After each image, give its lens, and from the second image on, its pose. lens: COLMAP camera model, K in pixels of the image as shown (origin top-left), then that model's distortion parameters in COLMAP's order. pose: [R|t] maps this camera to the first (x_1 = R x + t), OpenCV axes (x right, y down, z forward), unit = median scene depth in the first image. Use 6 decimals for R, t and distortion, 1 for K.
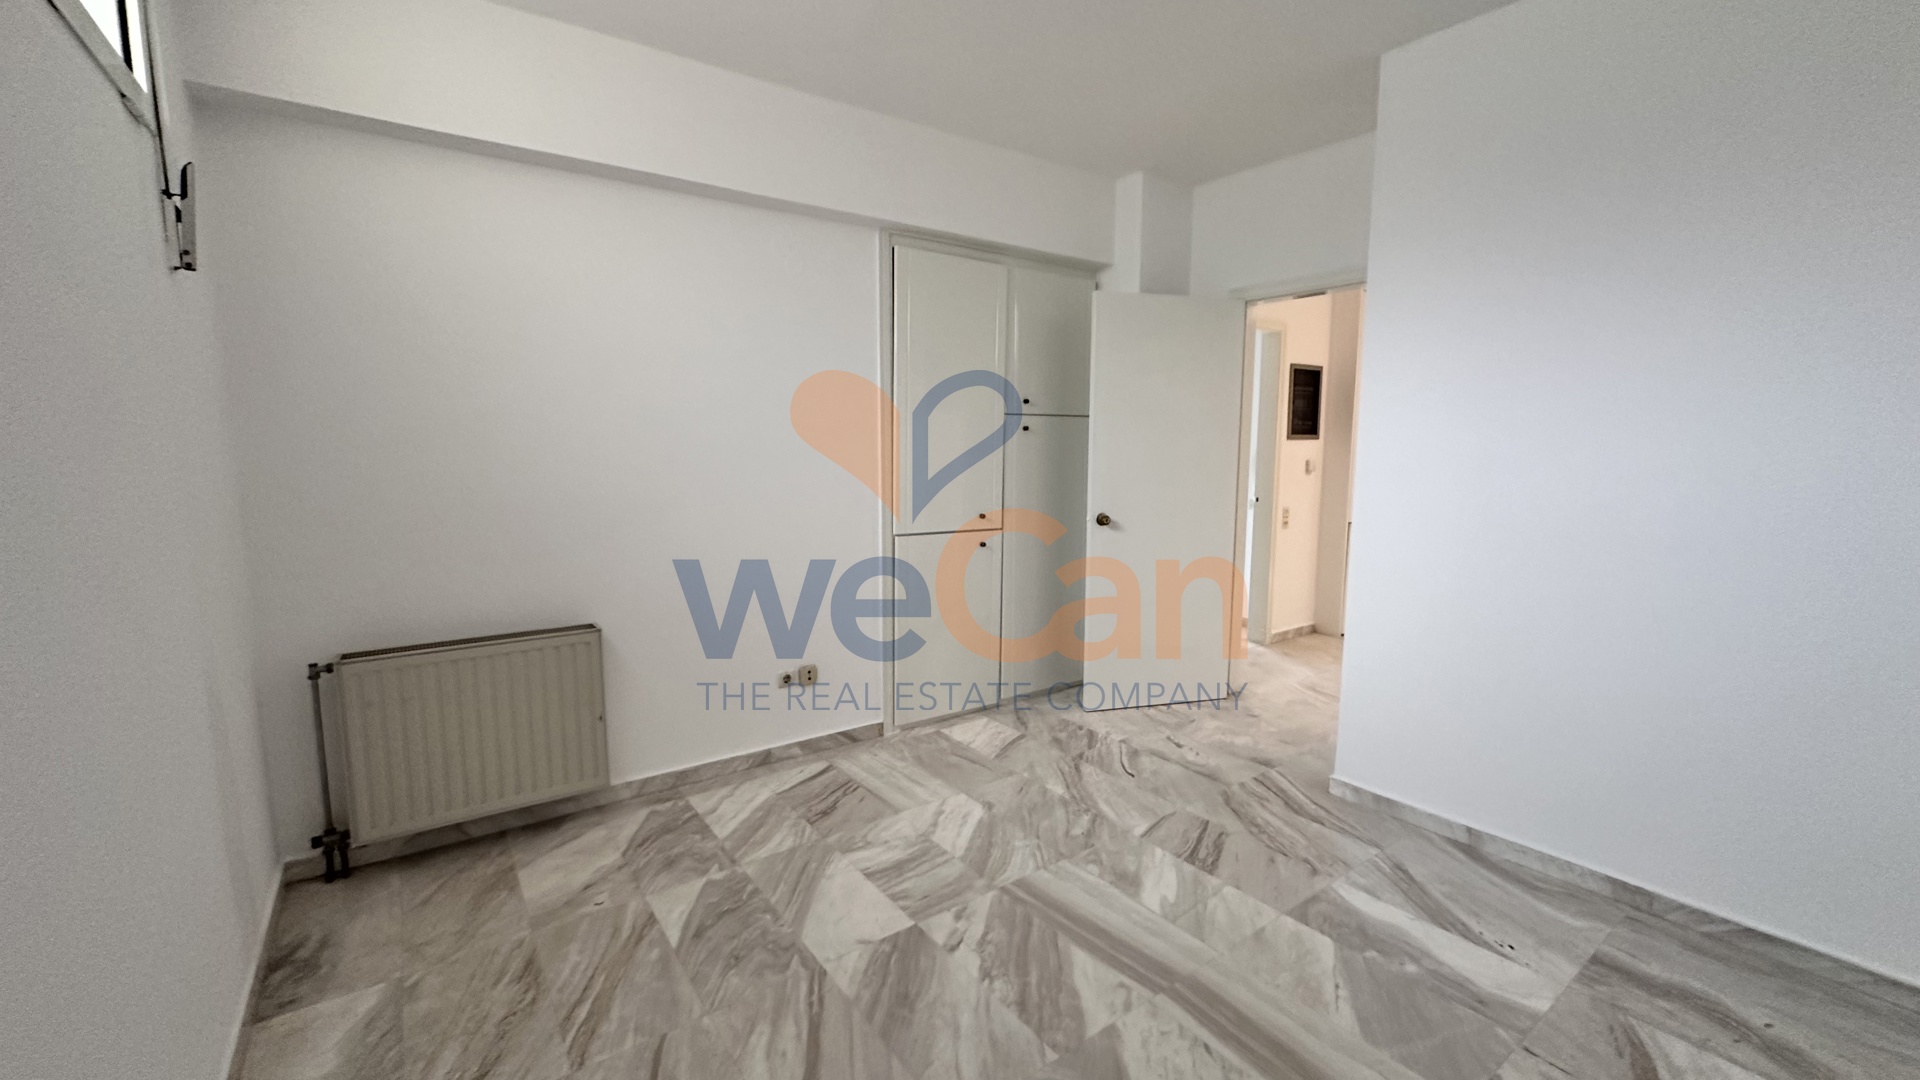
lens RADIAL K [[766.0, 0, 962.0], [0, 766.0, 542.2], [0, 0, 1]] dist [-0.000817, 0.000994]
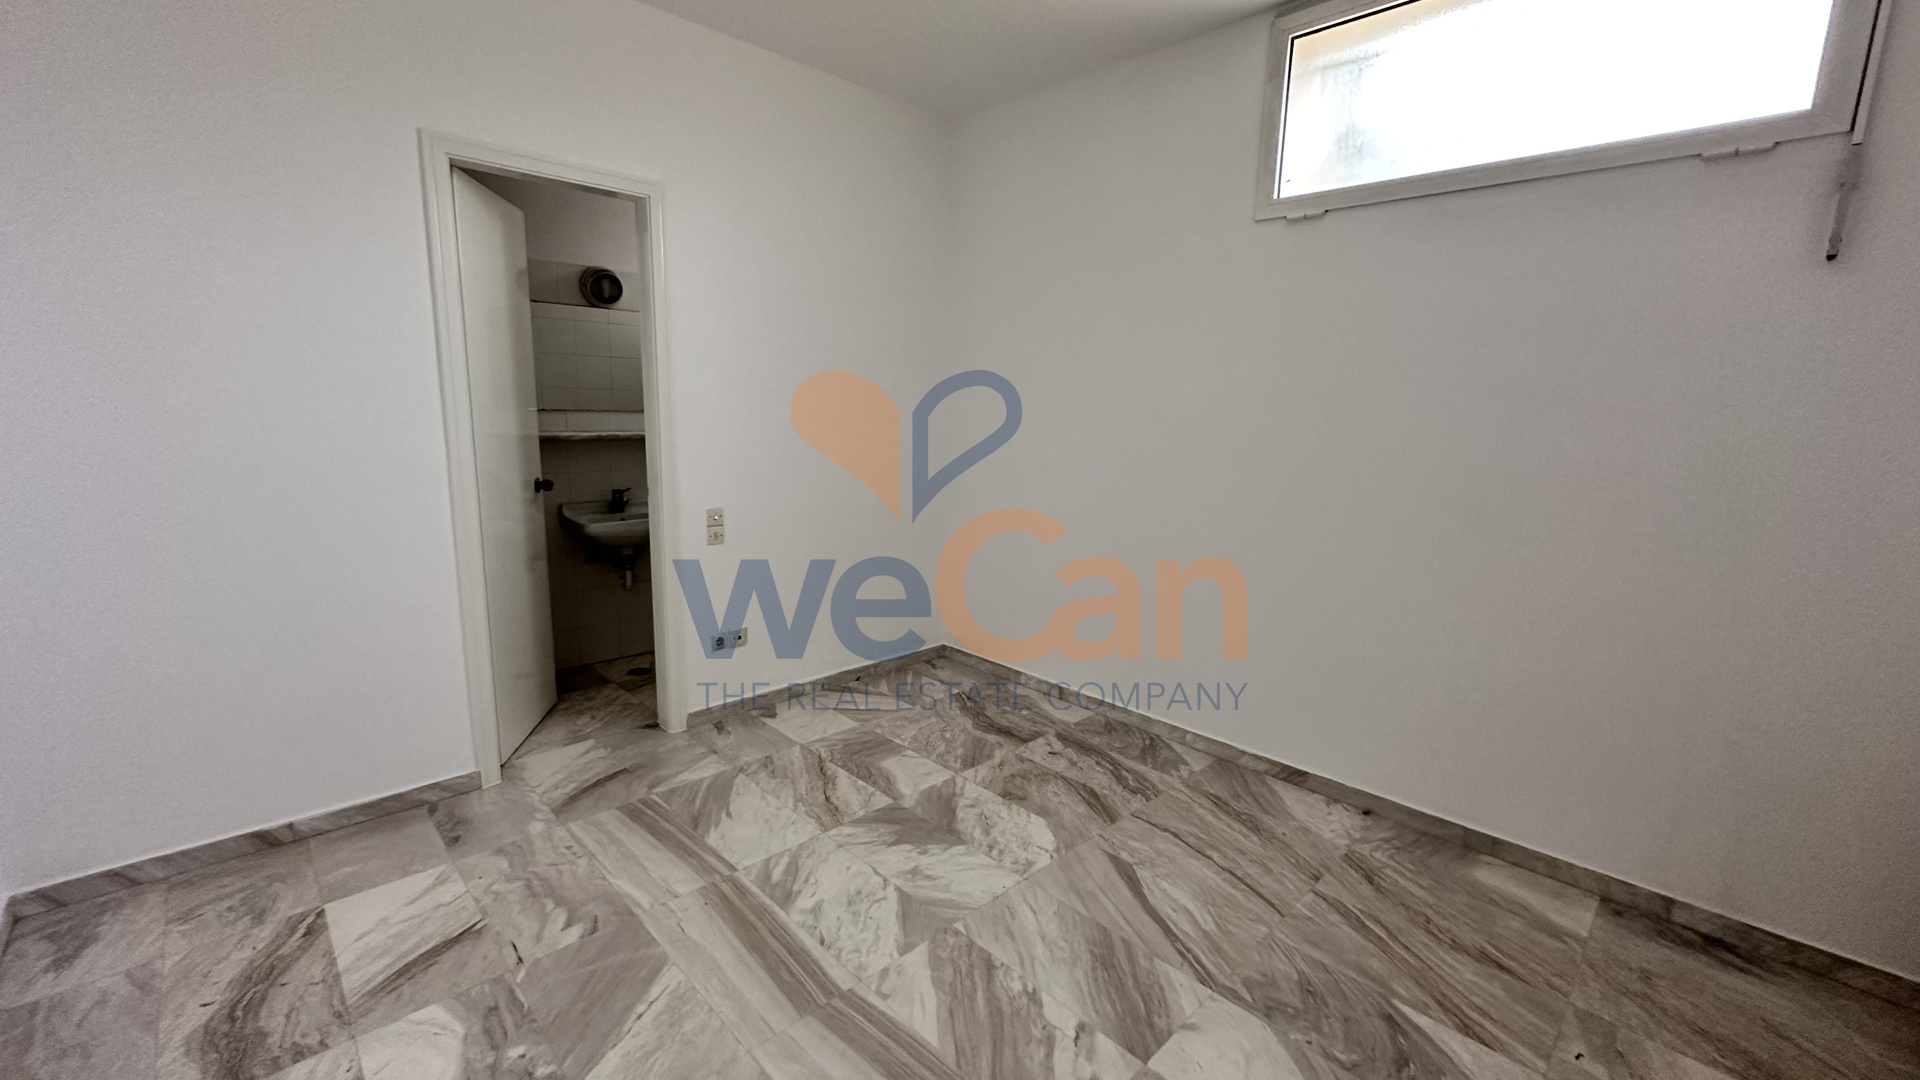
lens RADIAL K [[766.0, 0, 958.5], [0, 766.0, 540.5], [0, 0, 1]] dist [-0.000817, 0.000994]
pose [[-0.990622, -0.003456, -0.136590, 0.254273], [-0.043476, 0.955696, 0.291128, -0.219843], [0.129533, 0.294336, -0.946883, 1.757870]]
